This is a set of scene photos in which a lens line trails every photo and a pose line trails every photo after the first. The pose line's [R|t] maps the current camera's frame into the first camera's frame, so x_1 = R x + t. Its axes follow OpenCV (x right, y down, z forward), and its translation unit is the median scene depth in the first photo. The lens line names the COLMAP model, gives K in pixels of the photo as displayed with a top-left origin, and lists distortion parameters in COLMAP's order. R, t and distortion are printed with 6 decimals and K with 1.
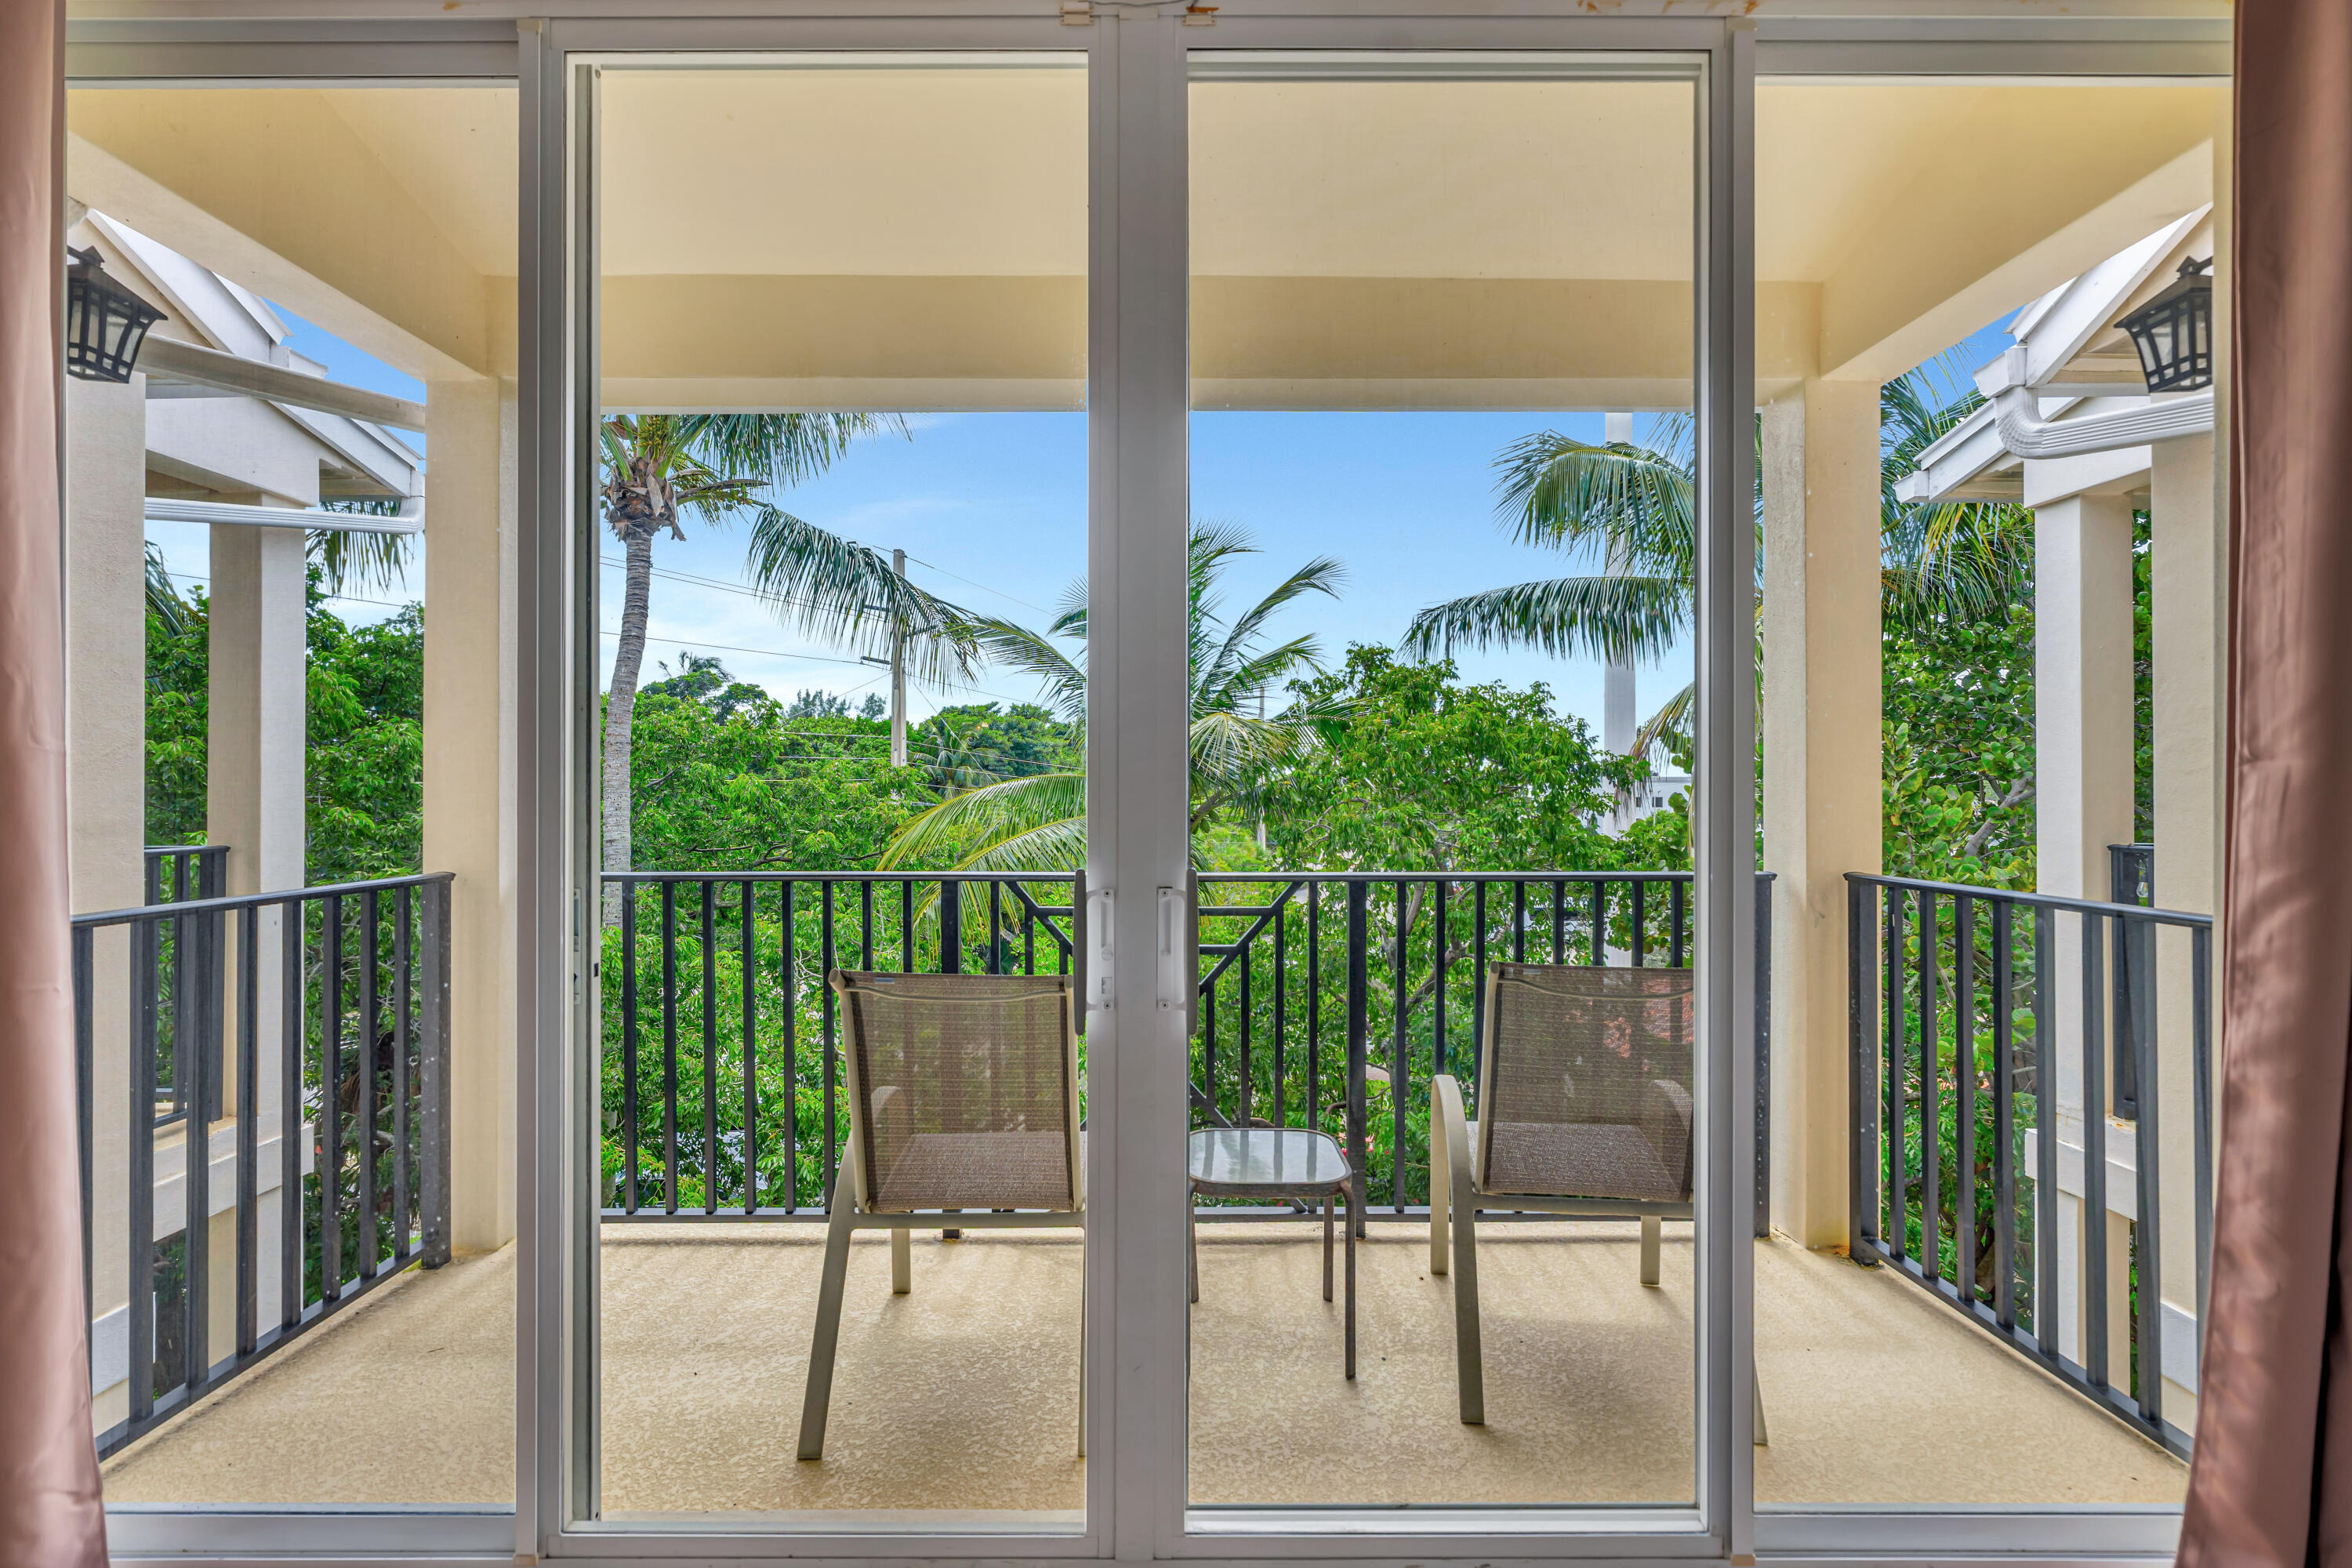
lens RADIAL K [[1069.0, 0, 1185.7], [0, 1069.0, 786.1], [0, 0, 1]] dist [-0.008957, 0.005063]
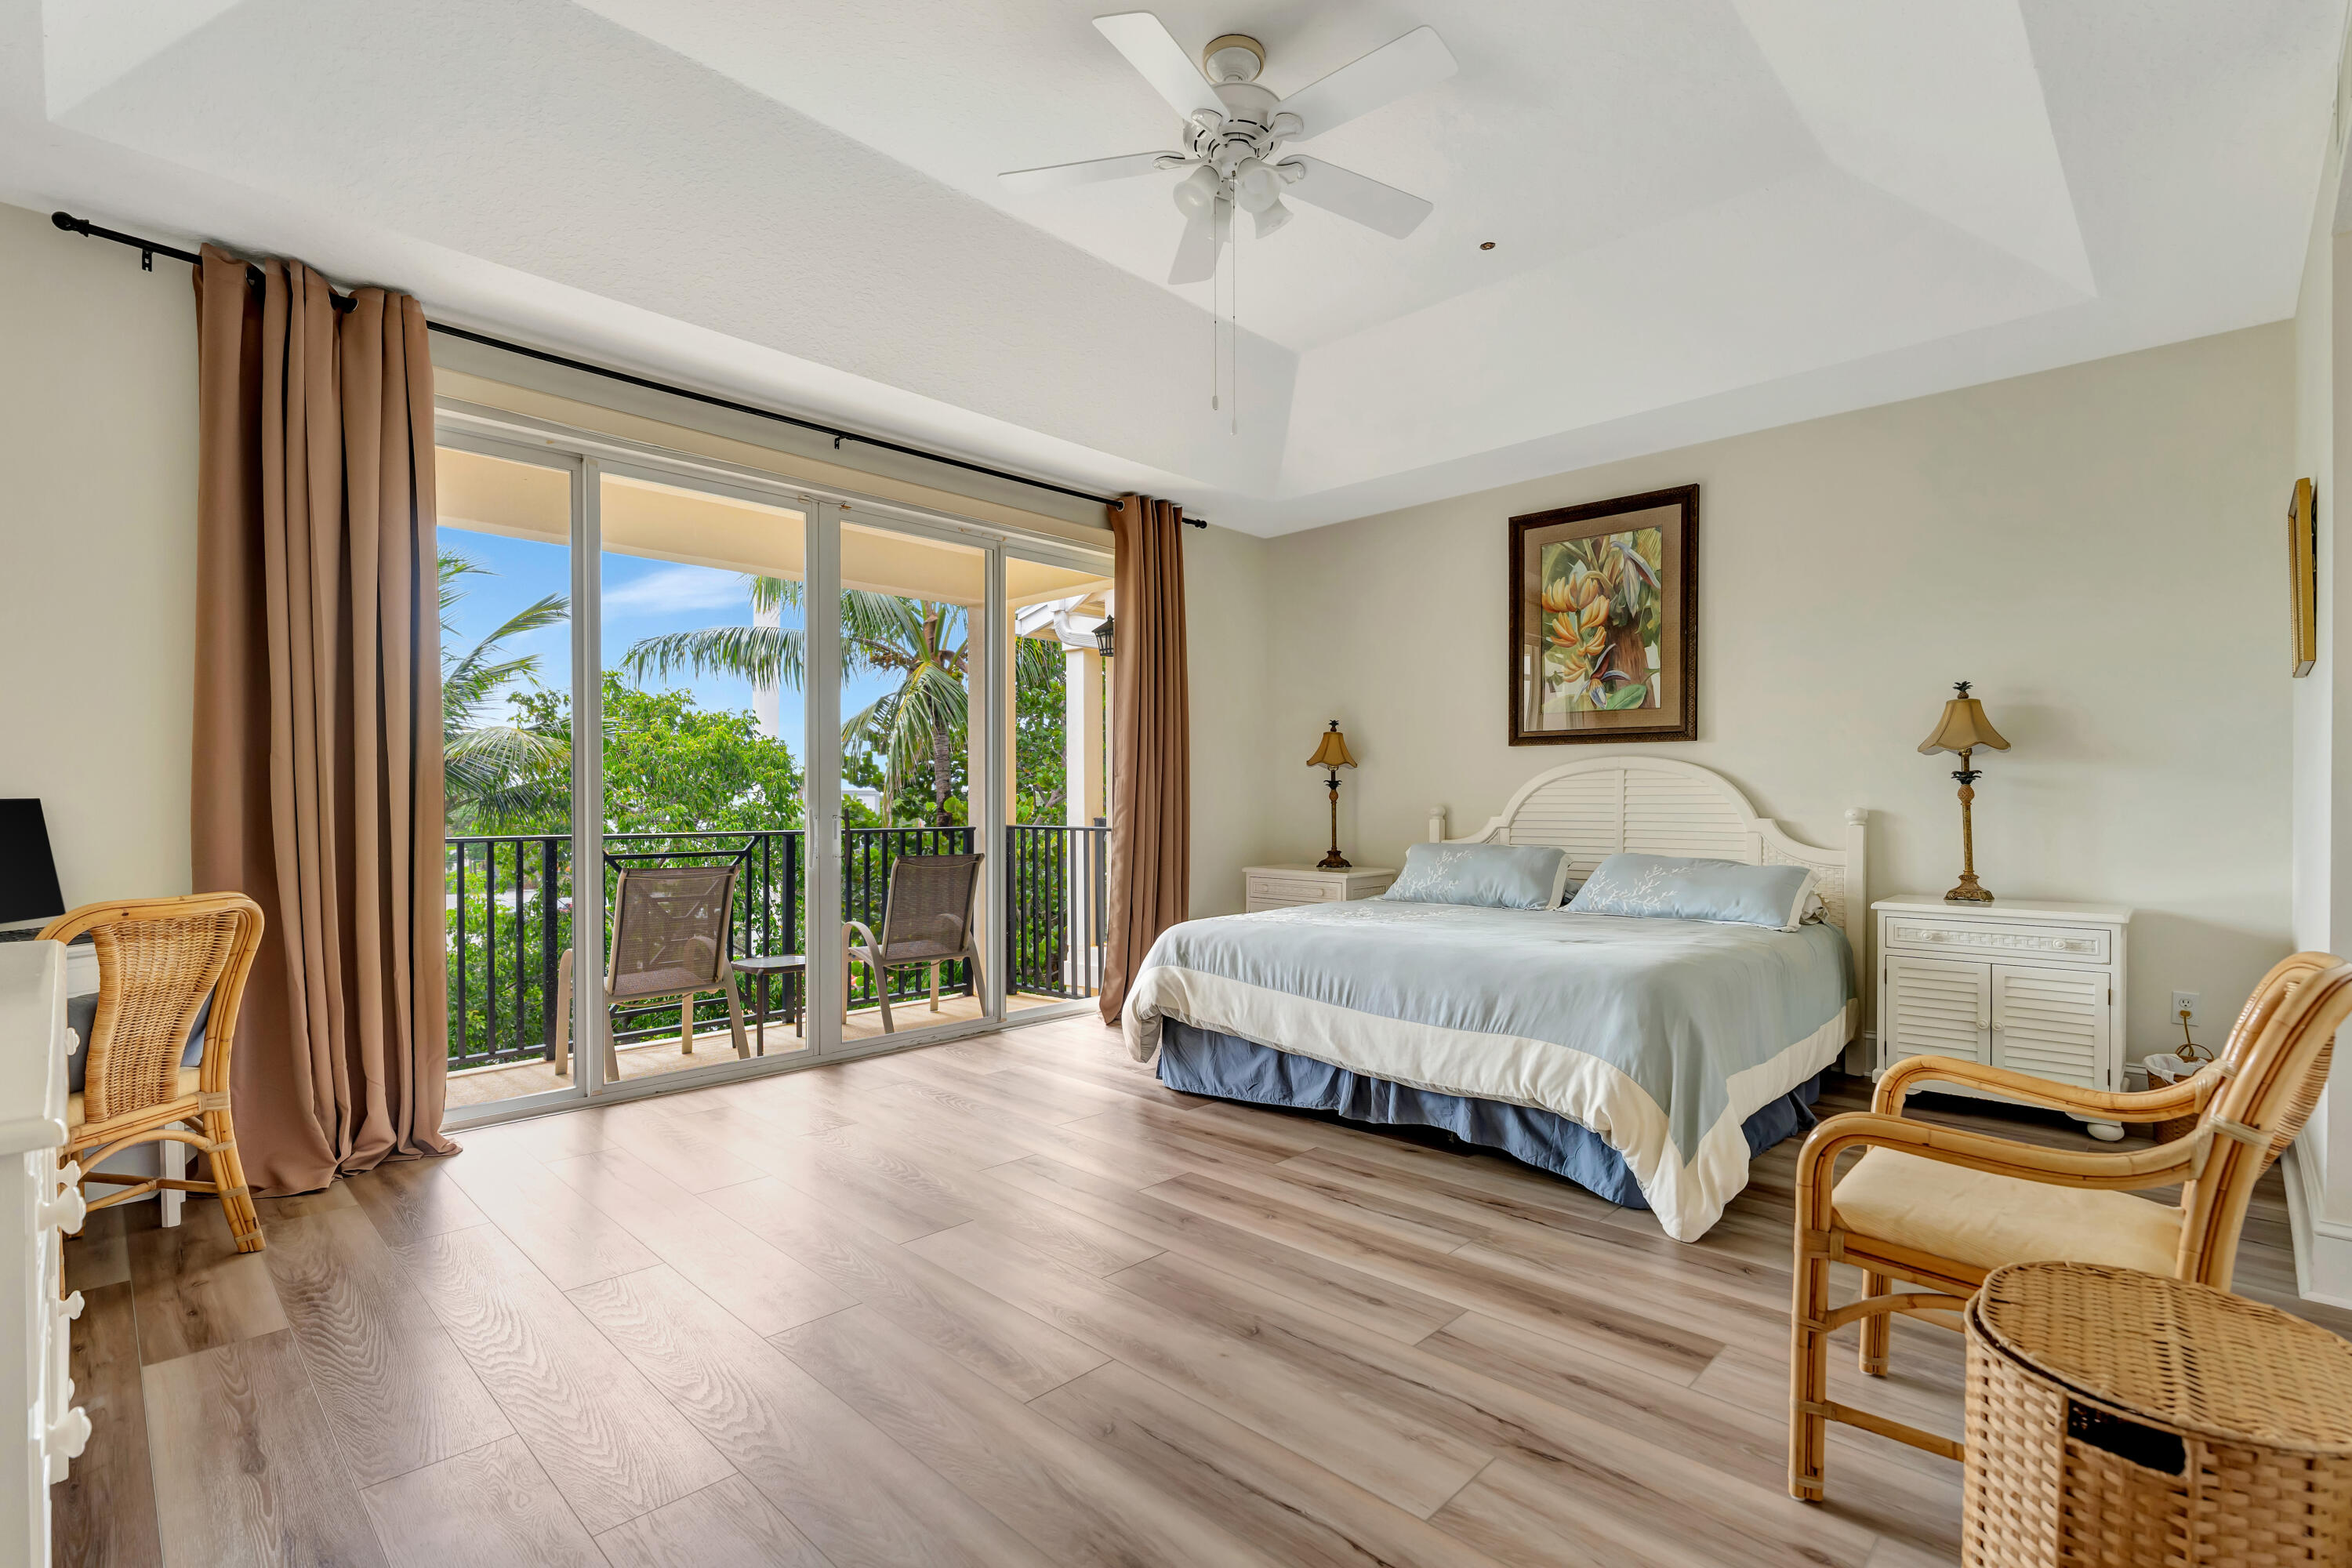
lens RADIAL K [[1069.0, 0, 1181.8], [0, 1069.0, 794.8], [0, 0, 1]] dist [-0.008957, 0.005063]
pose [[0.704874, 0.002886, 0.709327, -0.205262], [0.000565, 0.999989, -0.004630, 0.008468], [-0.709332, 0.003664, 0.704865, -0.246552]]
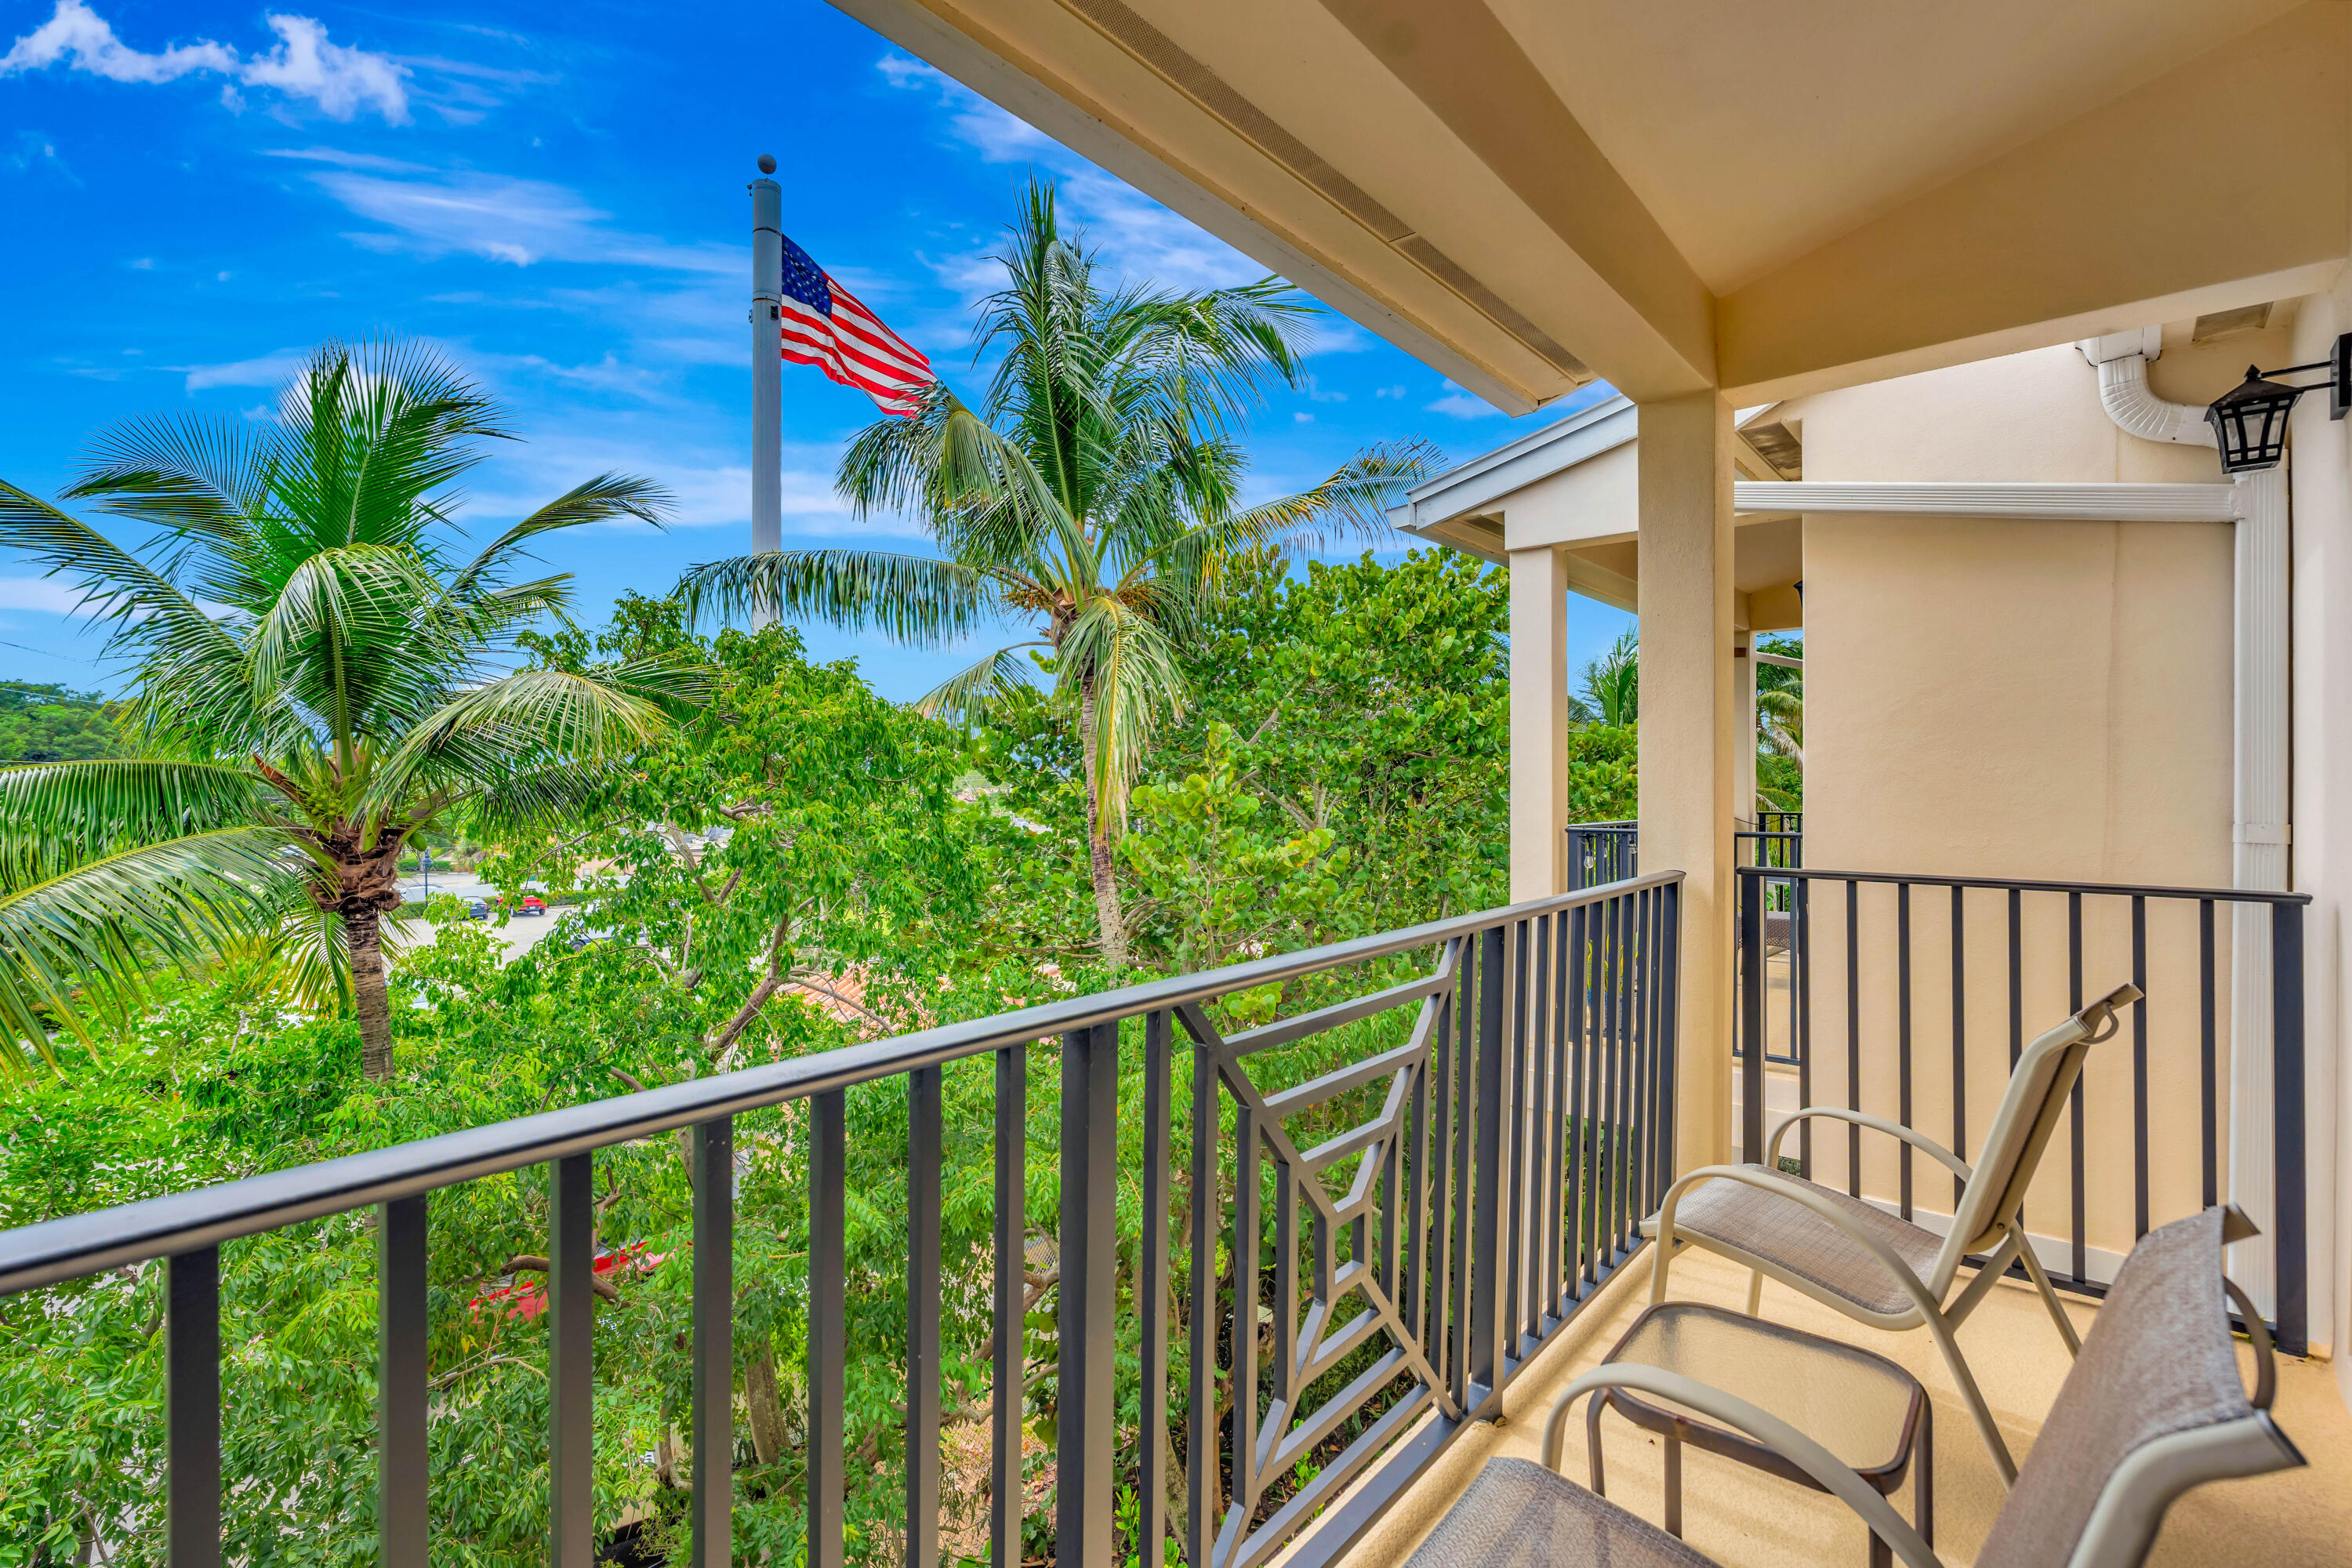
lens RADIAL K [[1069.0, 0, 1185.0], [0, 1069.0, 776.8], [0, 0, 1]] dist [-0.008957, 0.005063]
pose [[0.662835, 0.001450, 0.748764, -0.158711], [-0.000901, 0.999999, -0.001139, -0.001951], [-0.748765, 0.000080, 0.662835, 0.212813]]
